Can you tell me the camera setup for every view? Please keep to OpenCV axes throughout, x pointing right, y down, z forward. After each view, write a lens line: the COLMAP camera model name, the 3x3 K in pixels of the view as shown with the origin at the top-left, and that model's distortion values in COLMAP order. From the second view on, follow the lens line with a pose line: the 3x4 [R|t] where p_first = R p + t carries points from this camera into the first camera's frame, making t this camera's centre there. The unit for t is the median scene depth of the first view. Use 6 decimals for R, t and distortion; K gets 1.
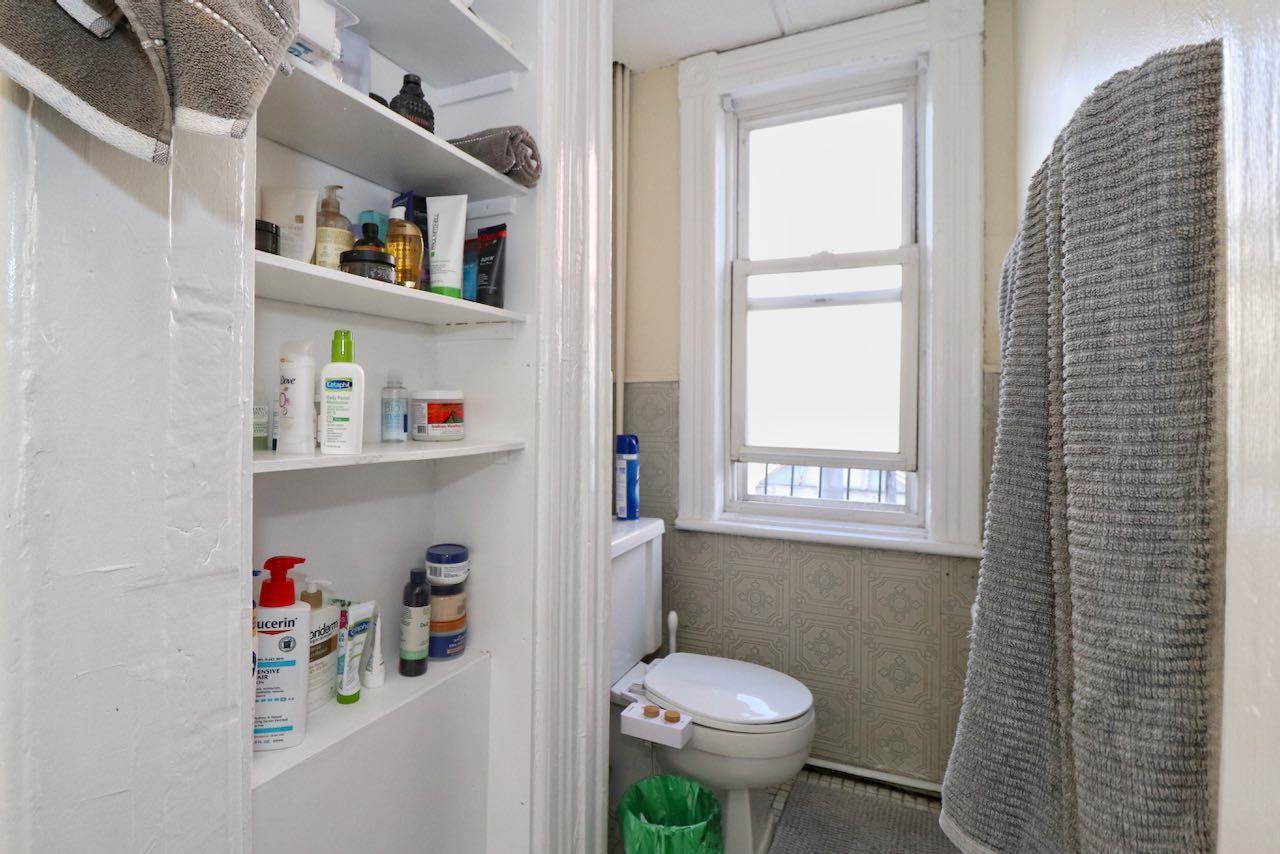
lens RADIAL K [[703.3, 0, 639.2], [0, 703.3, 407.5], [0, 0, 1]] dist [0.000984, -0.016507]
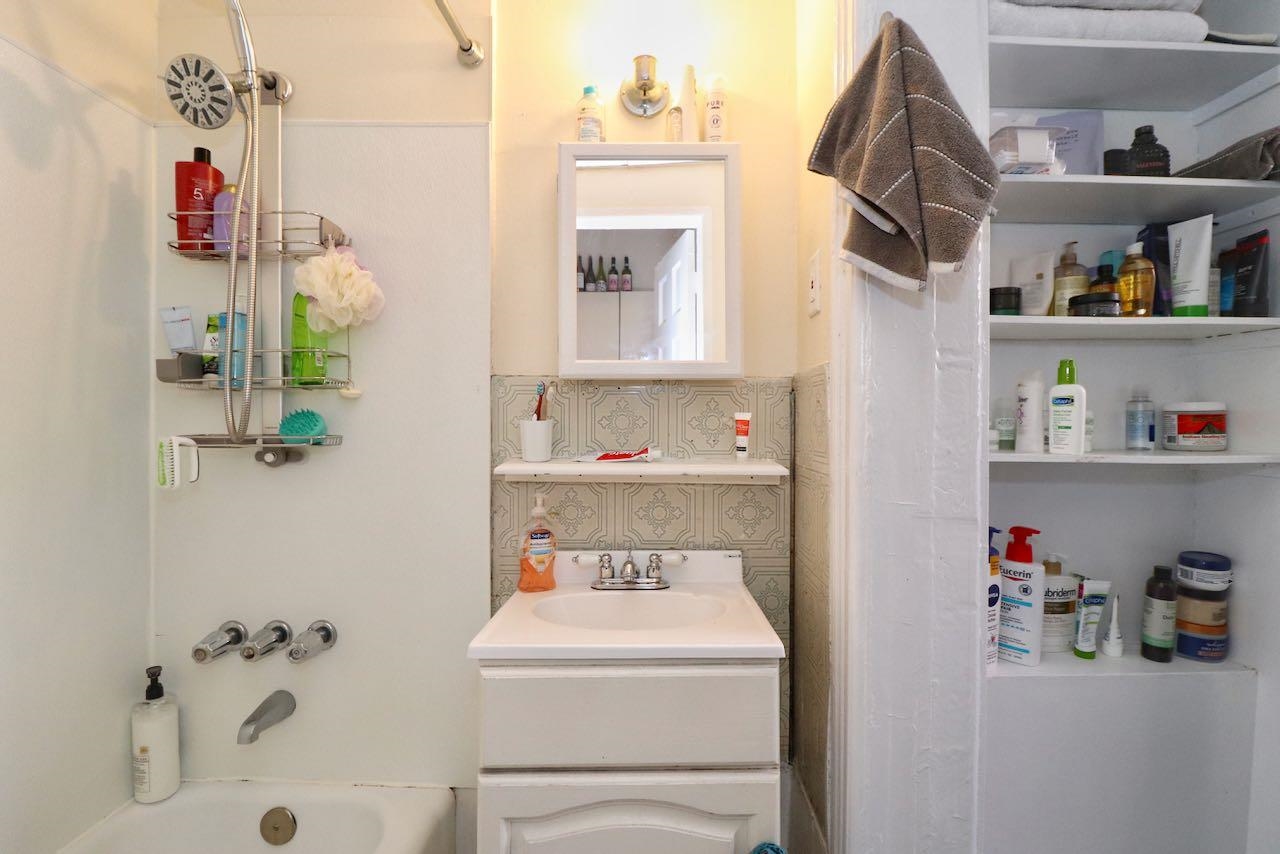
lens RADIAL K [[593.7, 0, 648.4], [0, 593.7, 419.4], [0, 0, 1]] dist [-0.000090, -0.013238]
pose [[0.460104, -0.004586, -0.887853, 0.157961], [0.002381, 0.999989, -0.003931, 0.003170], [0.887862, -0.000305, 0.460110, -0.159402]]
